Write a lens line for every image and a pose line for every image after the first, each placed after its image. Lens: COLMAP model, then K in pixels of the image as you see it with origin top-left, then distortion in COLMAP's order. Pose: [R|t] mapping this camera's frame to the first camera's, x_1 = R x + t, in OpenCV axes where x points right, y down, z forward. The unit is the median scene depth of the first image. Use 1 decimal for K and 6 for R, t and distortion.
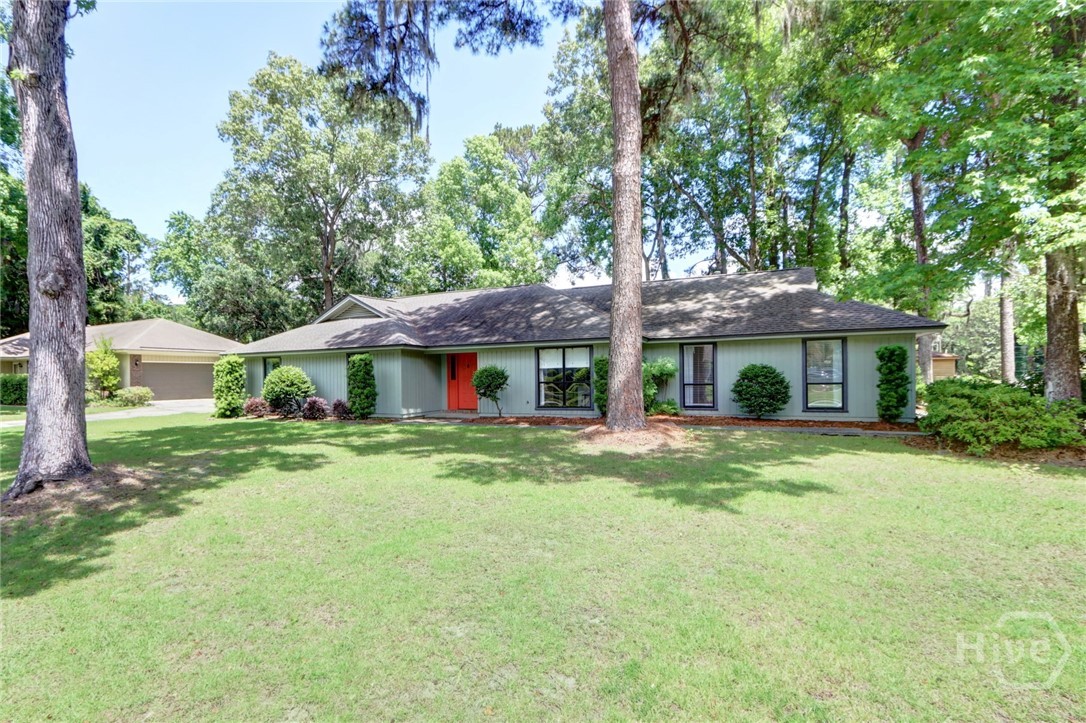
lens RADIAL K [[517.7, 0, 520.5], [0, 517.7, 360.3], [0, 0, 1]] dist [-0.015757, -0.000063]
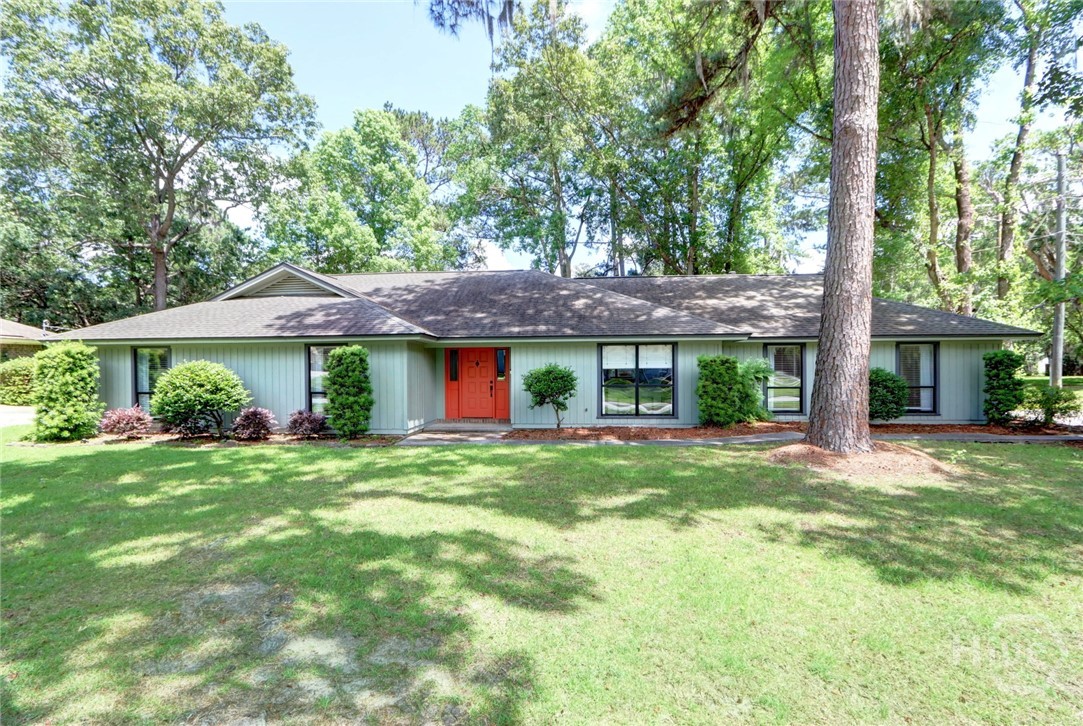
lens RADIAL K [[460.9, 0, 541.5], [0, 460.9, 363.0], [0, 0, 1]] dist [-0.008885, 0.000468]
pose [[0.923274, 0.009391, 0.384028, -0.247519], [-0.016289, 0.999759, 0.014714, -0.001656], [-0.383797, -0.019841, 0.923204, 0.267481]]
